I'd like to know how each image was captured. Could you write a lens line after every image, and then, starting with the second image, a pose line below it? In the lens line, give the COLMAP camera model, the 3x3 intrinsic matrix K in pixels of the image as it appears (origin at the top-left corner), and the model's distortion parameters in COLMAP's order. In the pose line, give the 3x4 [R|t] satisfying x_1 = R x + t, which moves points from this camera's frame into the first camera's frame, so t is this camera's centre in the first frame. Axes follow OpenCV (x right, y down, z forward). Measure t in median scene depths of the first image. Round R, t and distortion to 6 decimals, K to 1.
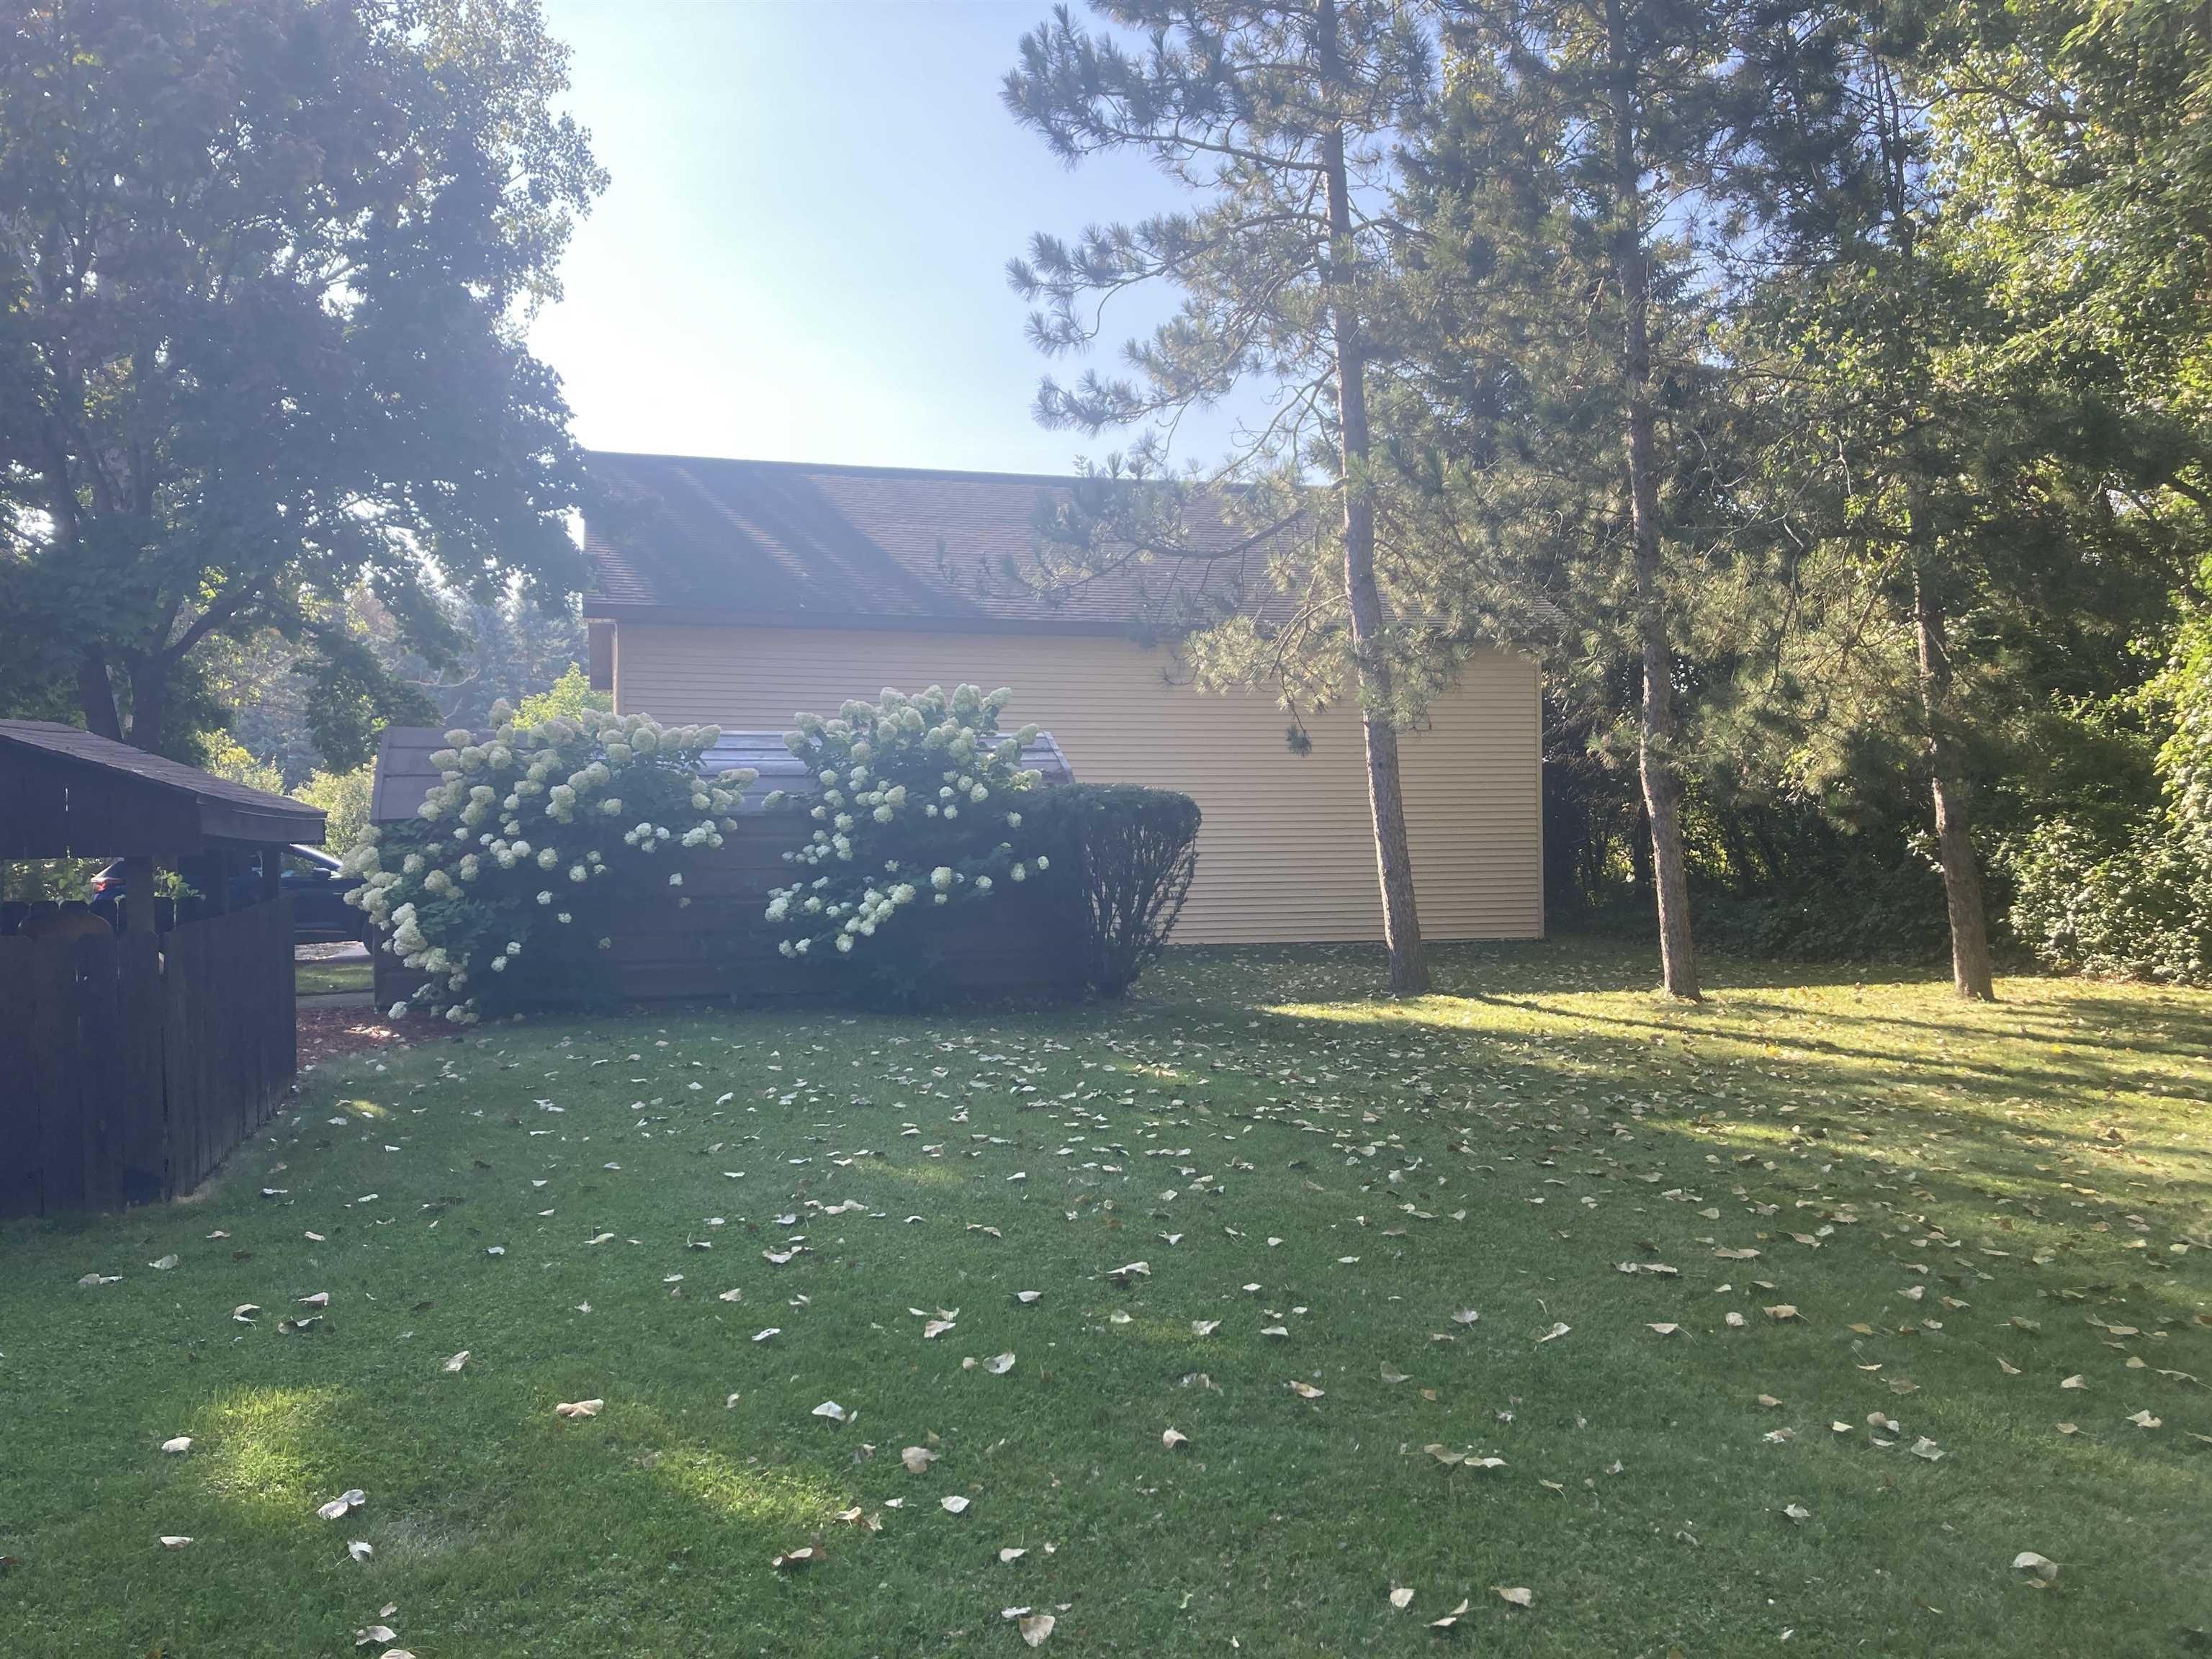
lens RADIAL K [[1818.7, 0, 1106.0], [0, 1818.7, 829.5], [0, 0, 1]] dist [0.001352, 0.003218]
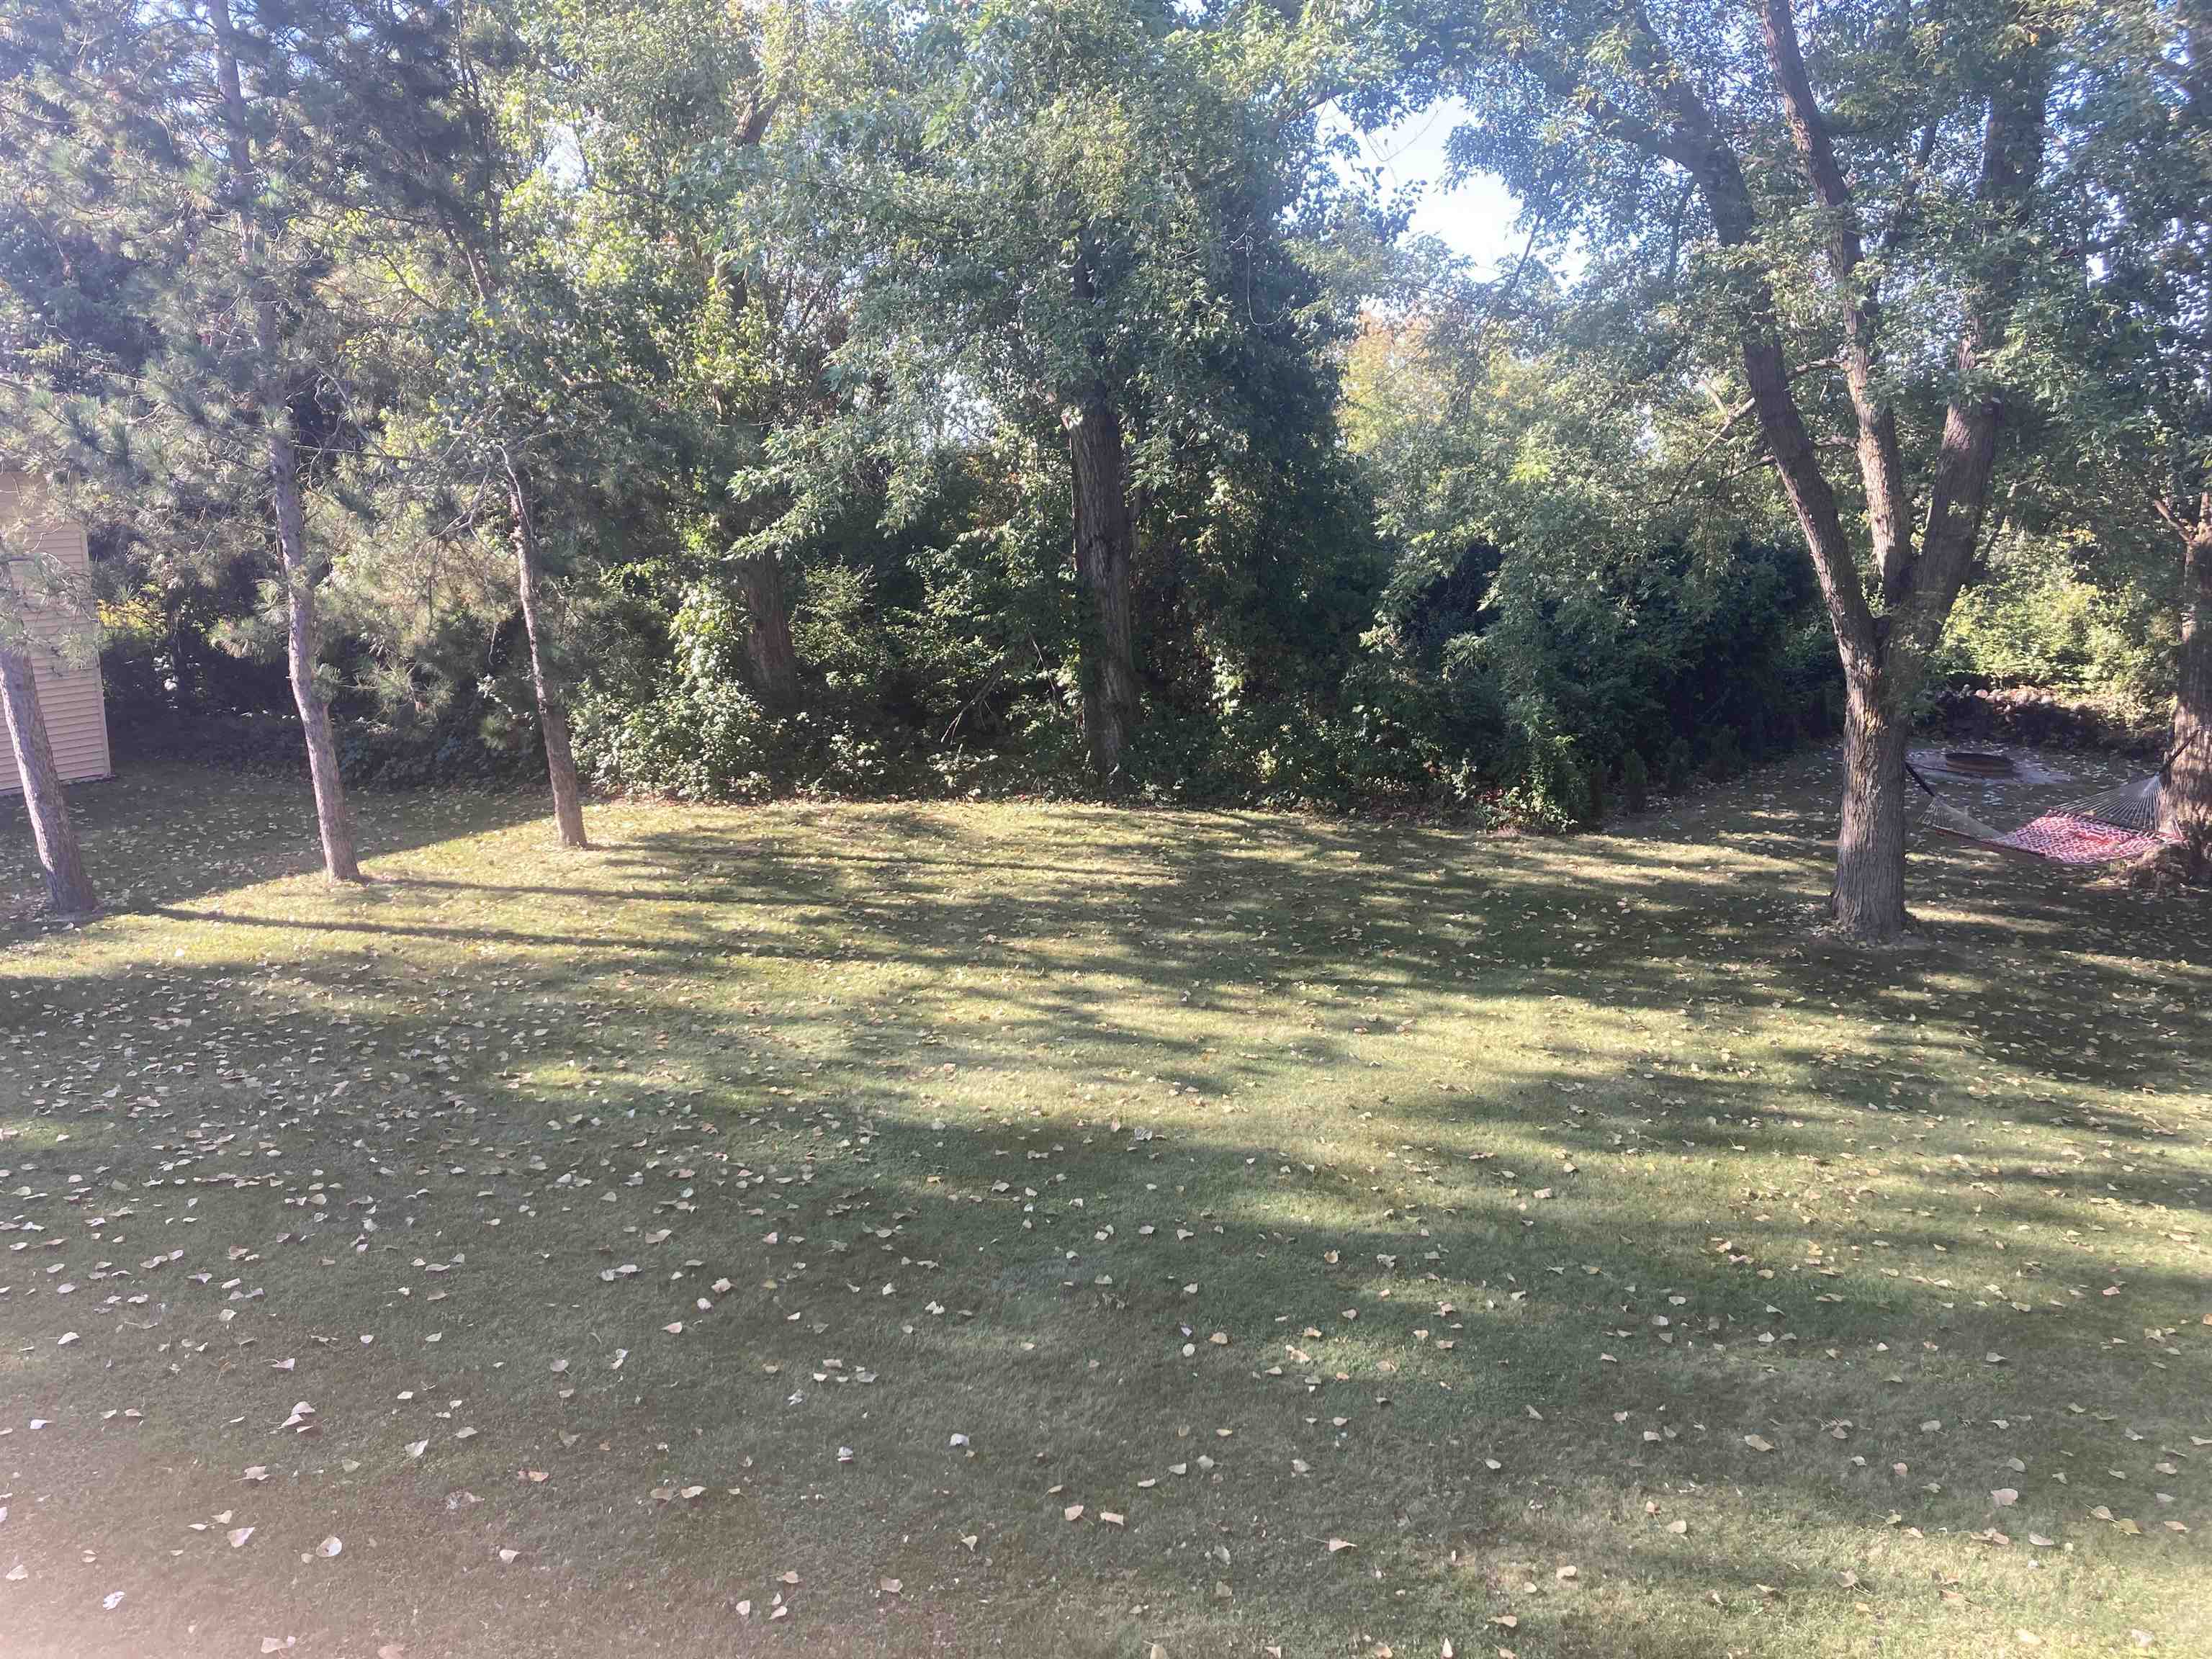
lens RADIAL K [[1818.7, 0, 1106.0], [0, 1818.7, 829.5], [0, 0, 1]] dist [0.001352, 0.003218]
pose [[0.653105, -0.145992, 0.743062, -0.206094], [-0.022410, 0.977085, 0.211669, -0.181225], [-0.756936, -0.154894, 0.634867, -0.080153]]
